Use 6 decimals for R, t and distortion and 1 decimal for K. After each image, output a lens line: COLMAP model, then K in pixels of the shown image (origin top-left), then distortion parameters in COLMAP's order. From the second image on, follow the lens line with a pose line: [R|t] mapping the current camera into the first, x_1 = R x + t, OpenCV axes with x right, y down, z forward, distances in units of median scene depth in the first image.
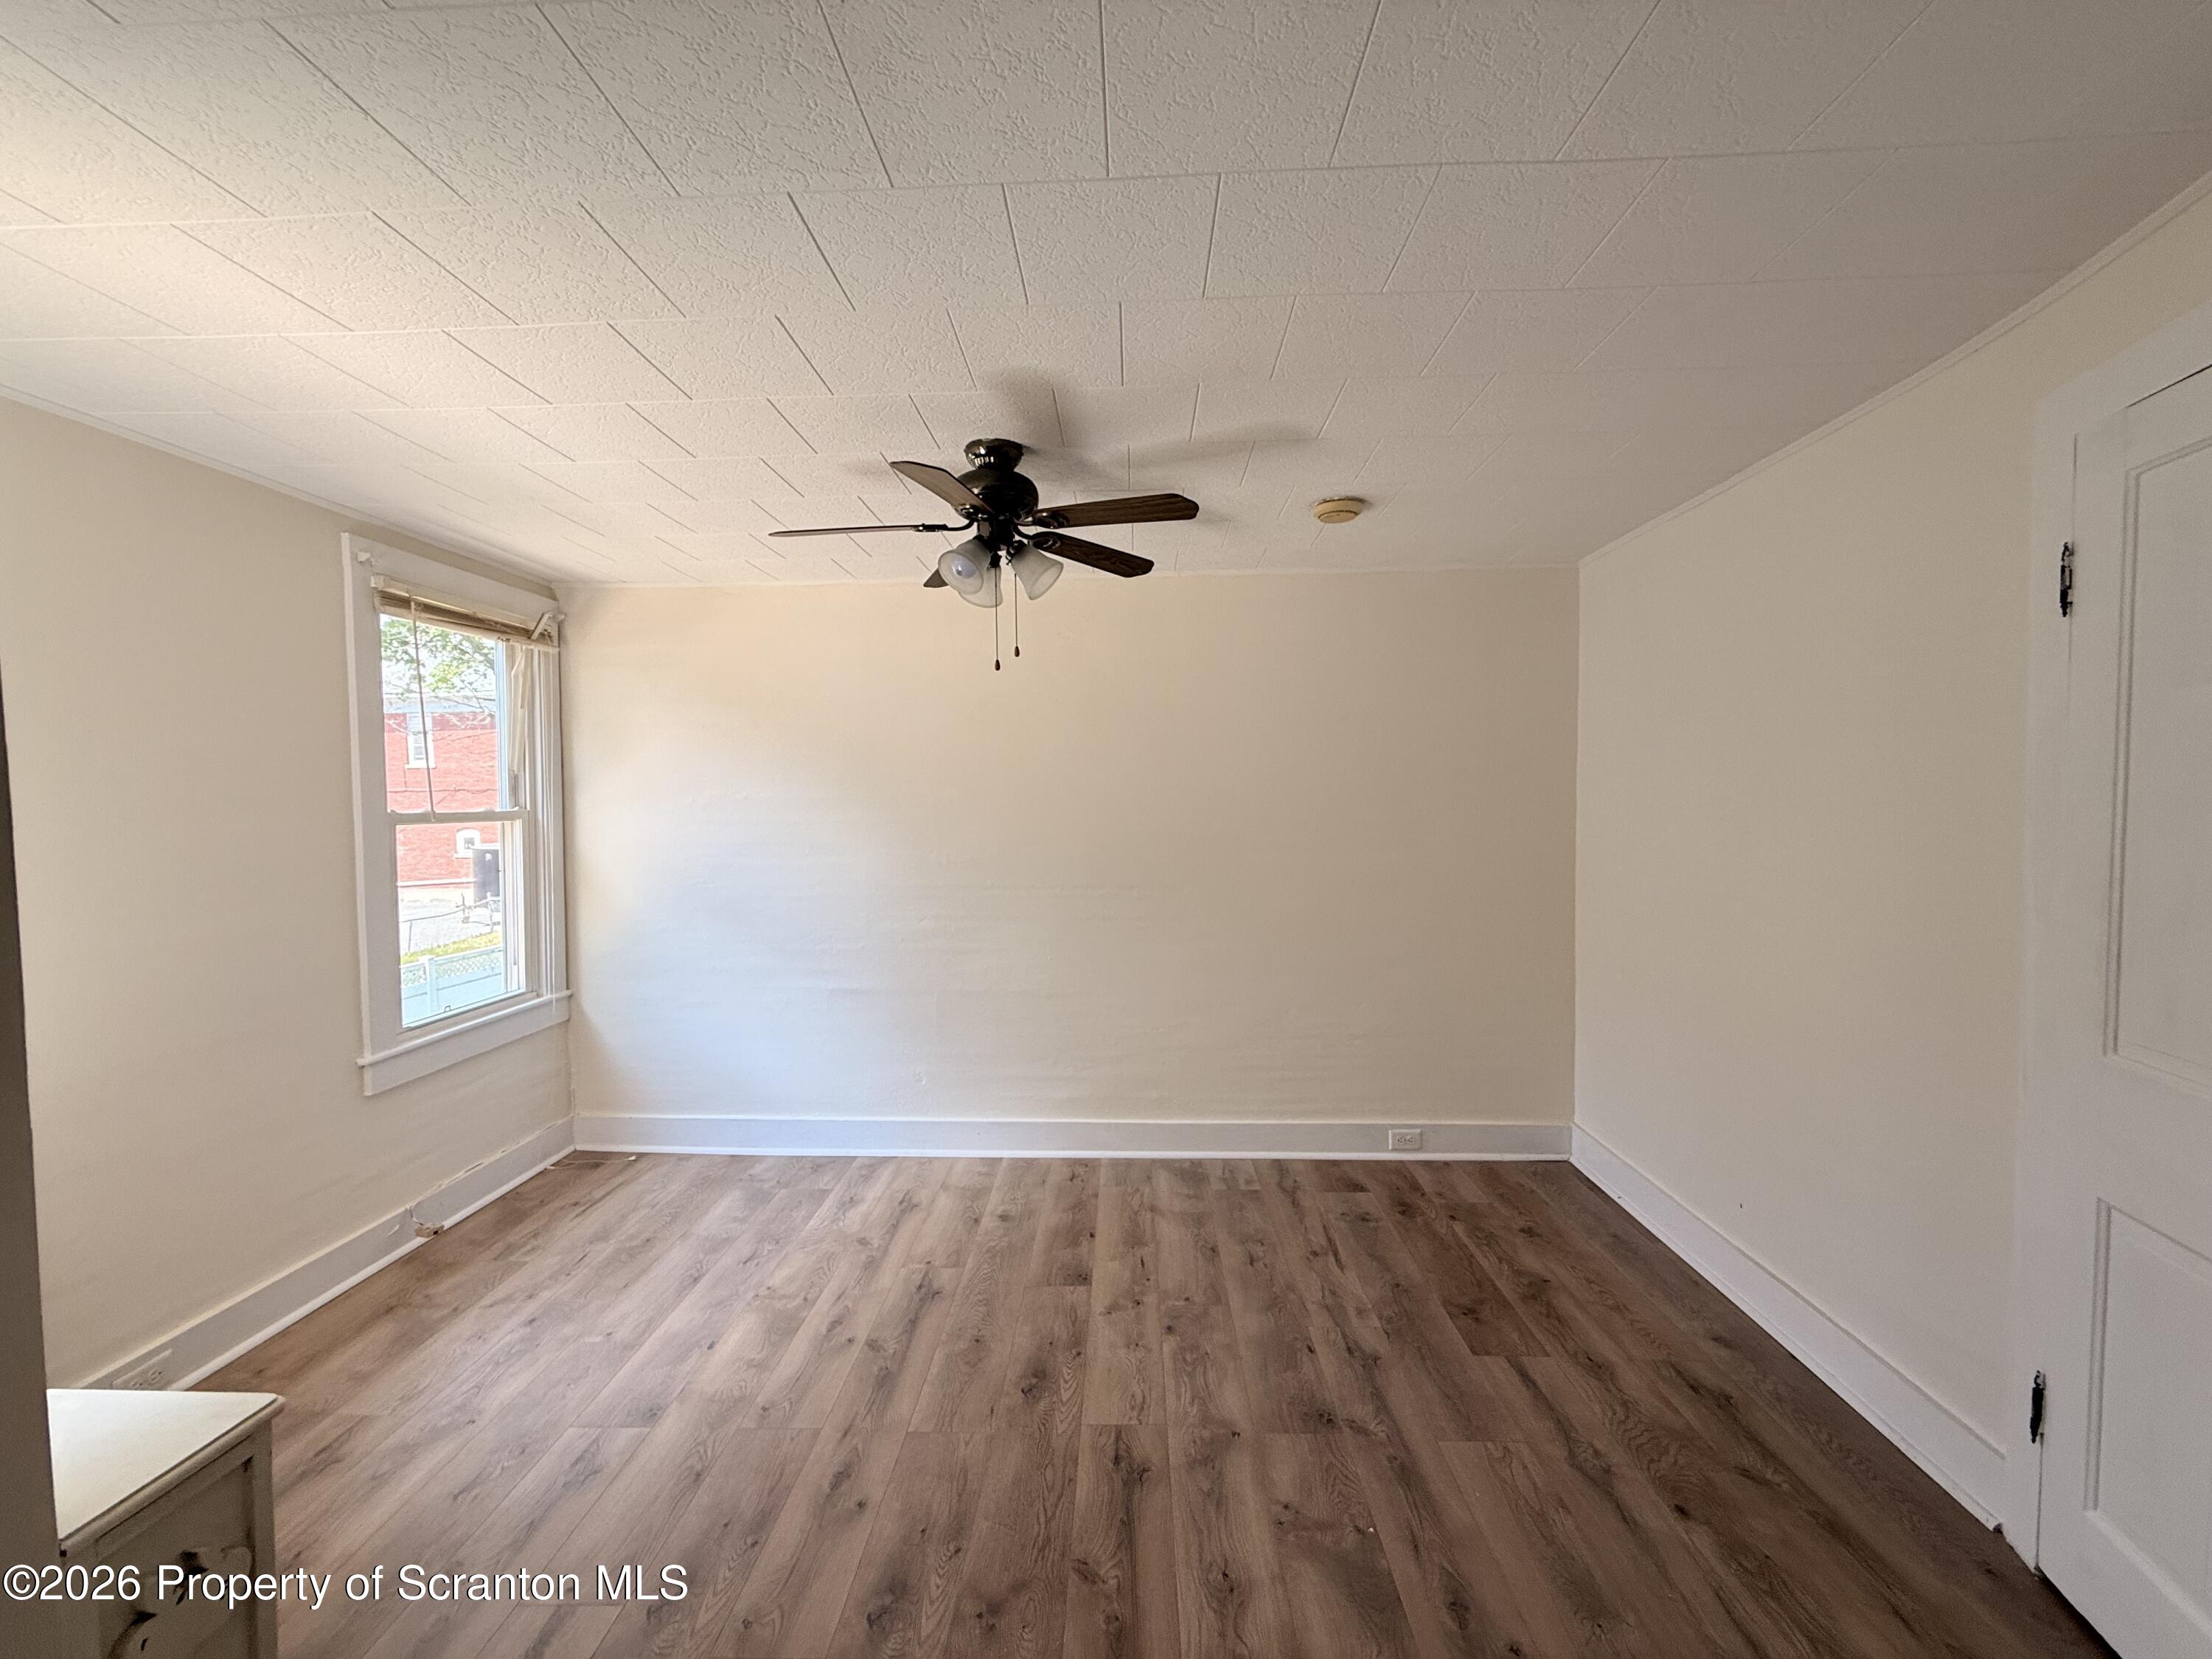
lens RADIAL K [[879.5, 0, 1100.2], [0, 879.5, 827.9], [0, 0, 1]] dist [0.000174, -0.000134]
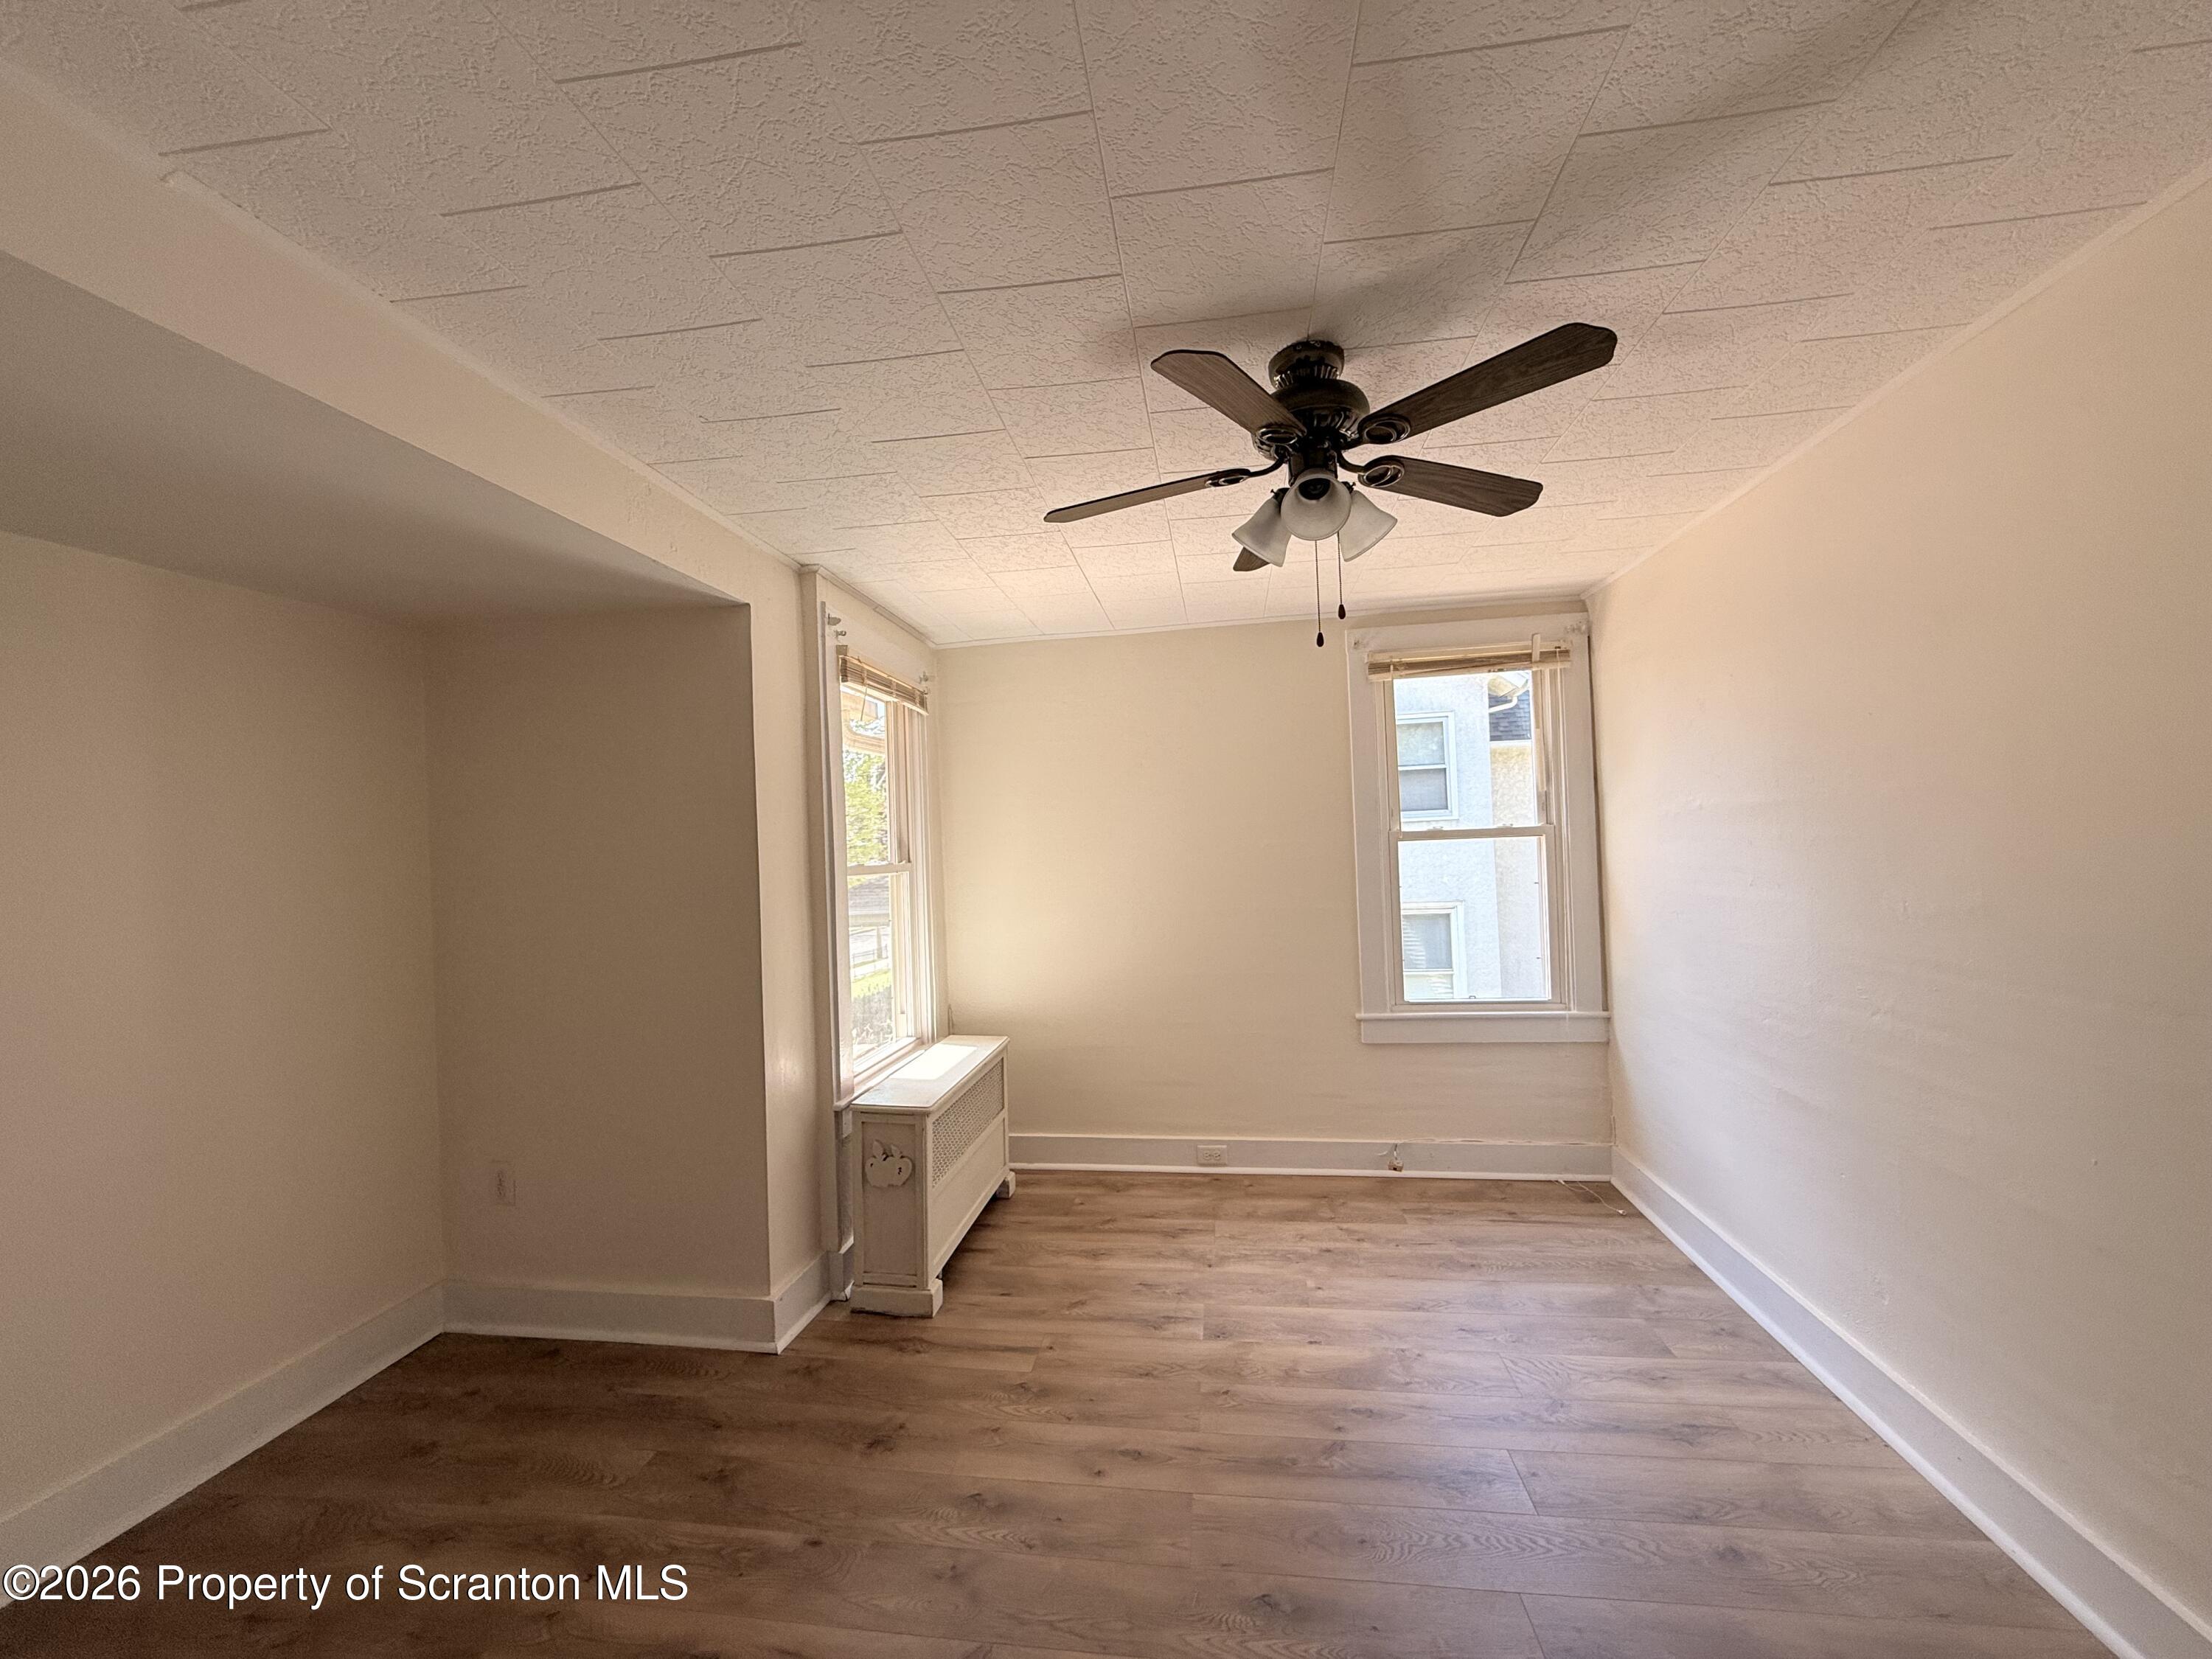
lens RADIAL K [[879.5, 0, 1111.1], [0, 879.5, 828.6], [0, 0, 1]] dist [0.000174, -0.000134]
pose [[-0.091507, -0.003956, -0.995797, 0.530884], [0.001071, 0.999991, -0.004071, -0.016379], [0.995804, -0.001439, -0.091502, 0.725604]]
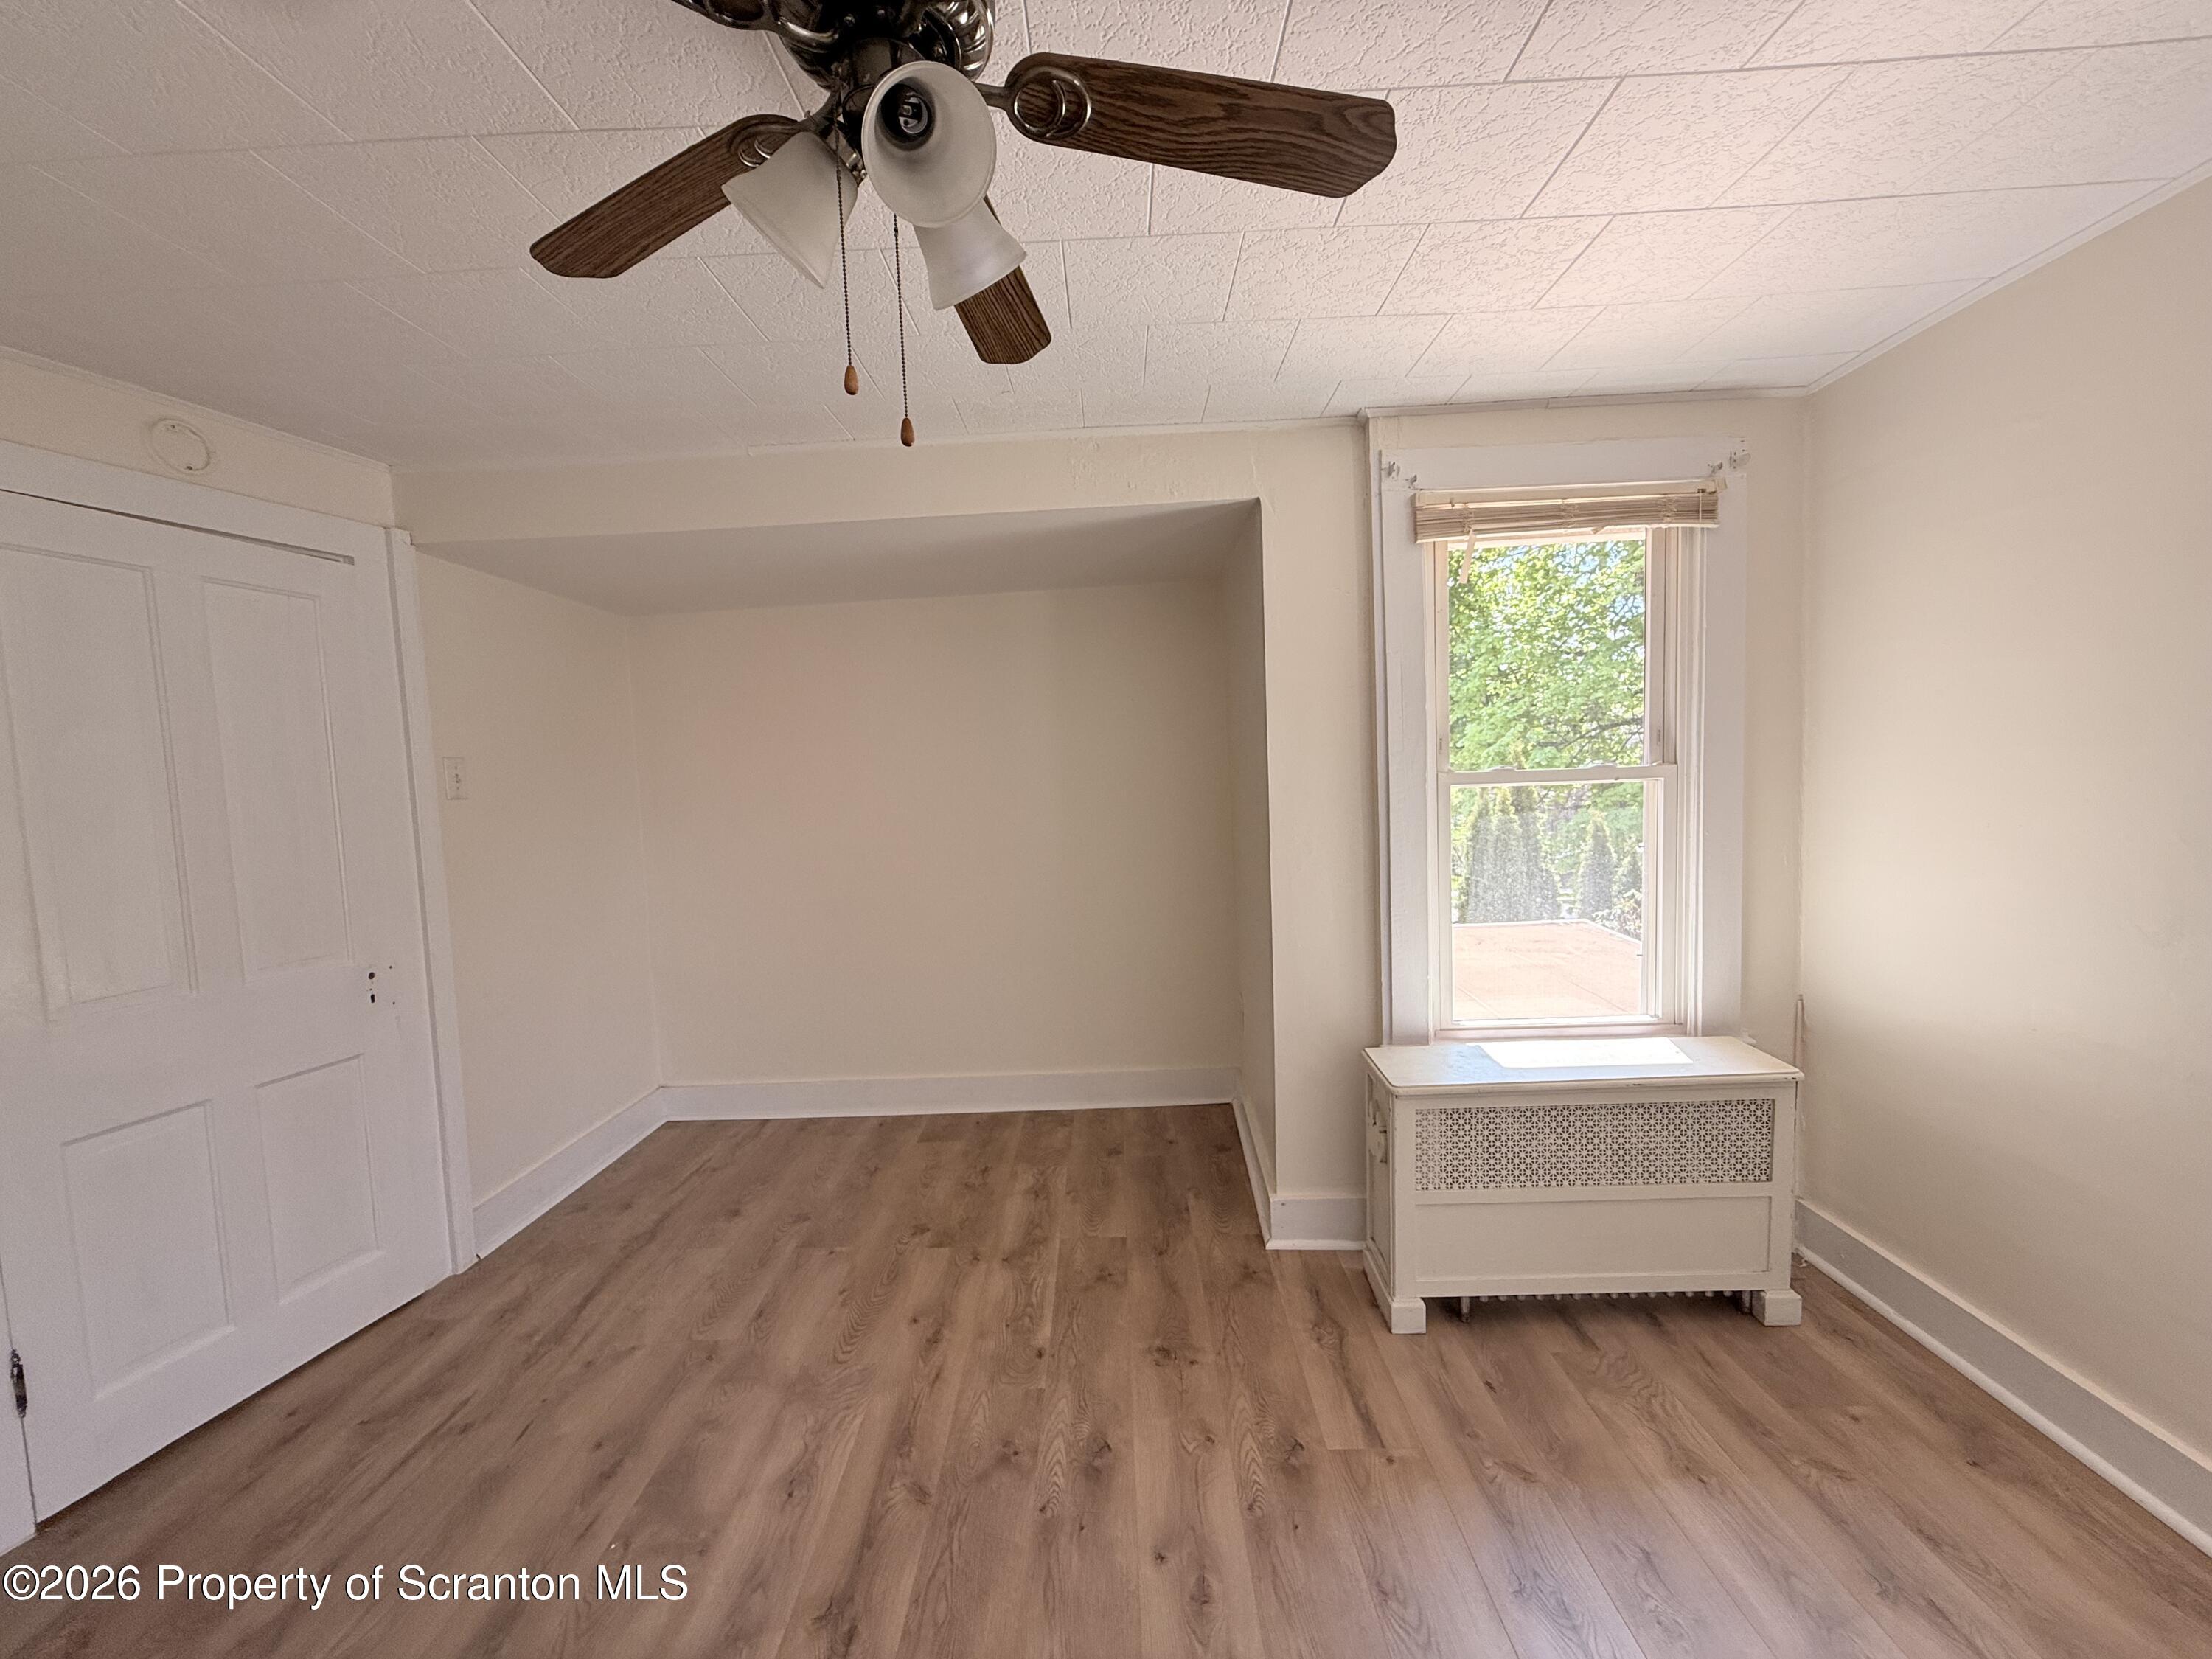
lens RADIAL K [[879.5, 0, 1103.4], [0, 879.5, 836.5], [0, 0, 1]] dist [0.000174, -0.000134]
pose [[-0.998218, 0.055532, -0.021822, -0.153194], [0.052586, 0.991626, 0.117951, -0.033981], [0.028190, 0.116593, -0.992780, 1.162356]]
